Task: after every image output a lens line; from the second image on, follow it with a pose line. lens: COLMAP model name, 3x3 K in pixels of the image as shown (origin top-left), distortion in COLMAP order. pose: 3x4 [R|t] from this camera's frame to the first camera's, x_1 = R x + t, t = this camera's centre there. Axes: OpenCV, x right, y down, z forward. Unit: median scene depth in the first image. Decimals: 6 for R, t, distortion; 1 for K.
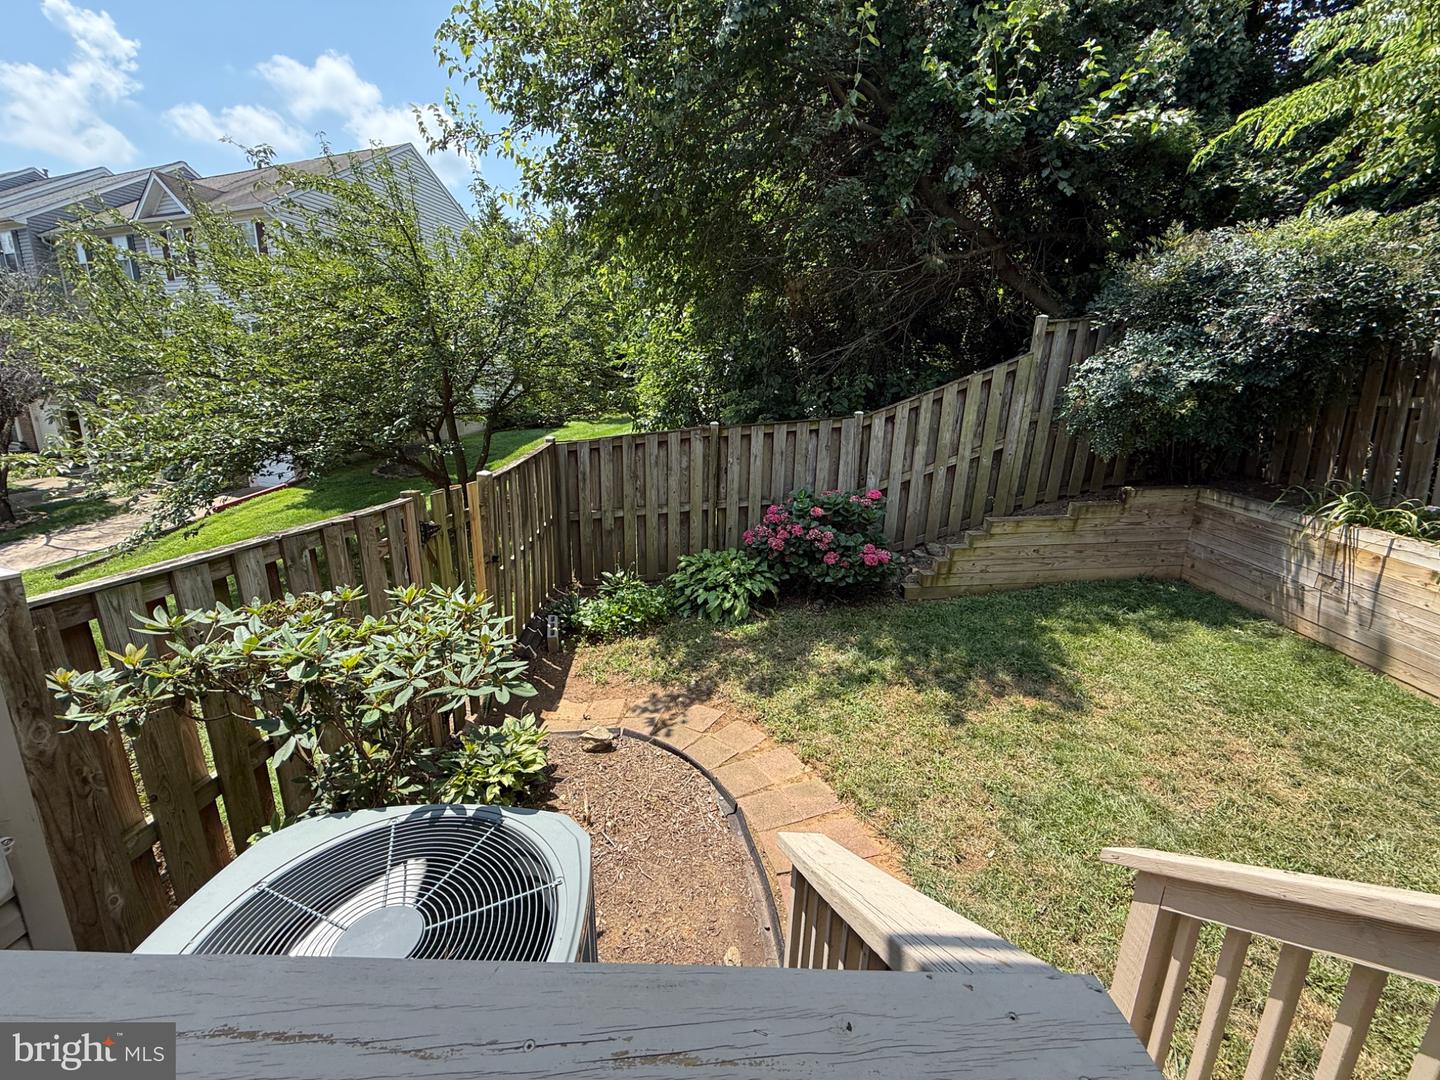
lens RADIAL K [[575.2, 0, 716.2], [0, 575.2, 540.6], [0, 0, 1]] dist [-0.000769, -0.000079]
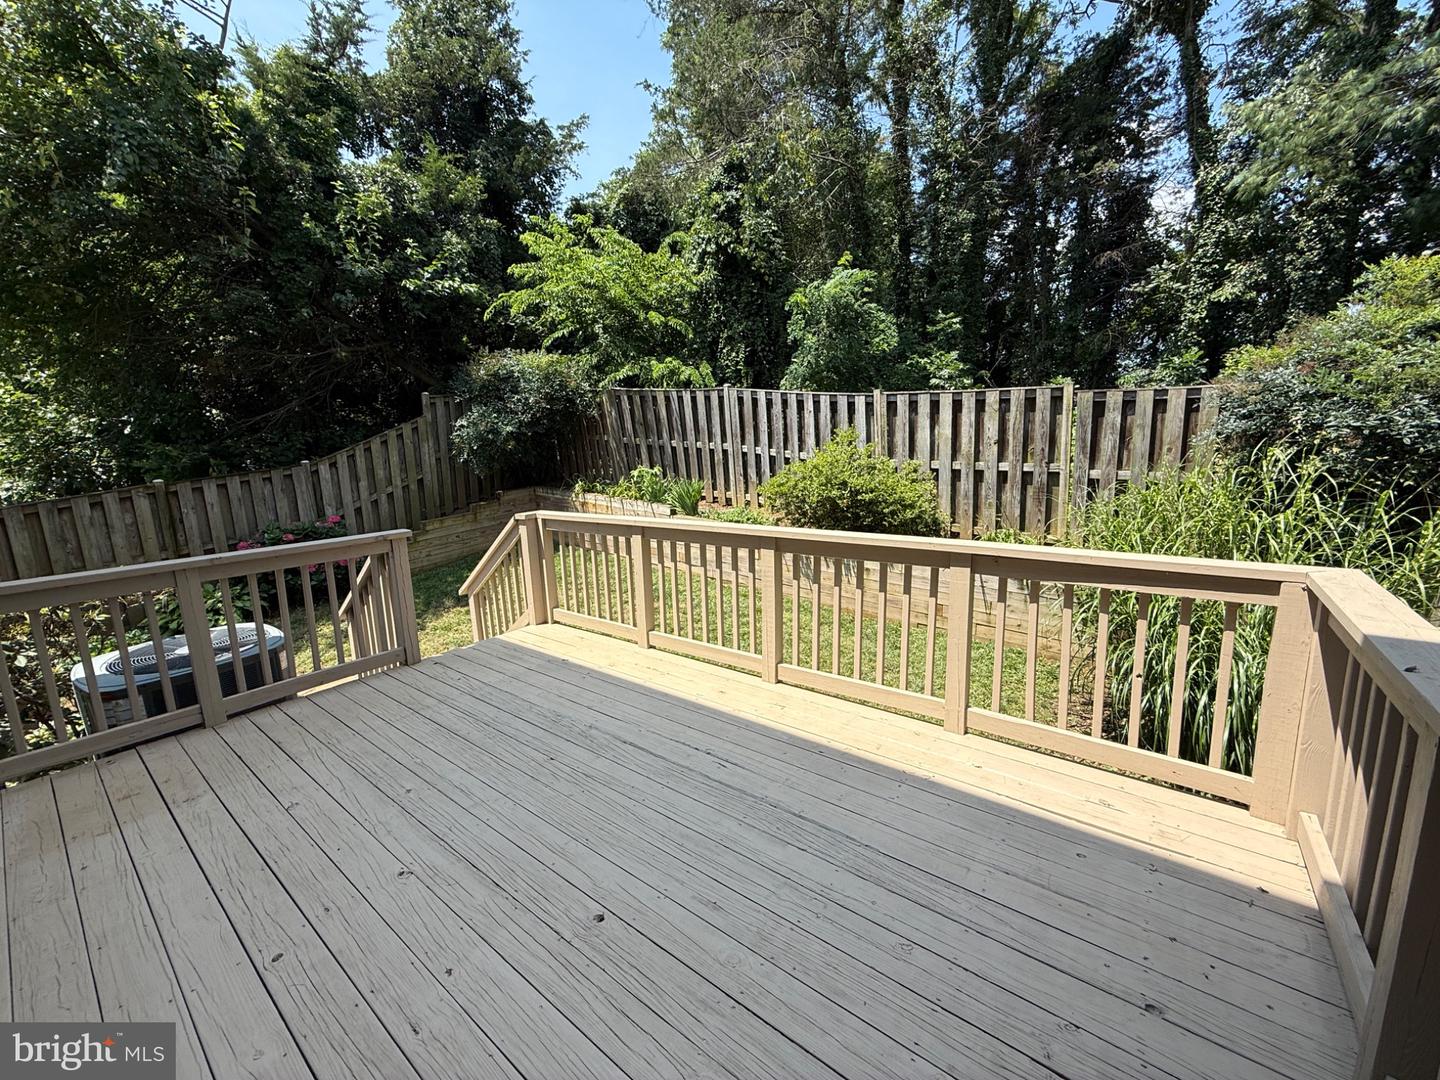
lens RADIAL K [[575.2, 0, 716.7], [0, 575.2, 539.7], [0, 0, 1]] dist [-0.000769, -0.000079]
pose [[0.622354, -0.180494, 0.761641, -0.207459], [0.236885, 0.970852, 0.036510, 0.130701], [-0.746031, 0.157699, 0.646969, -0.546396]]
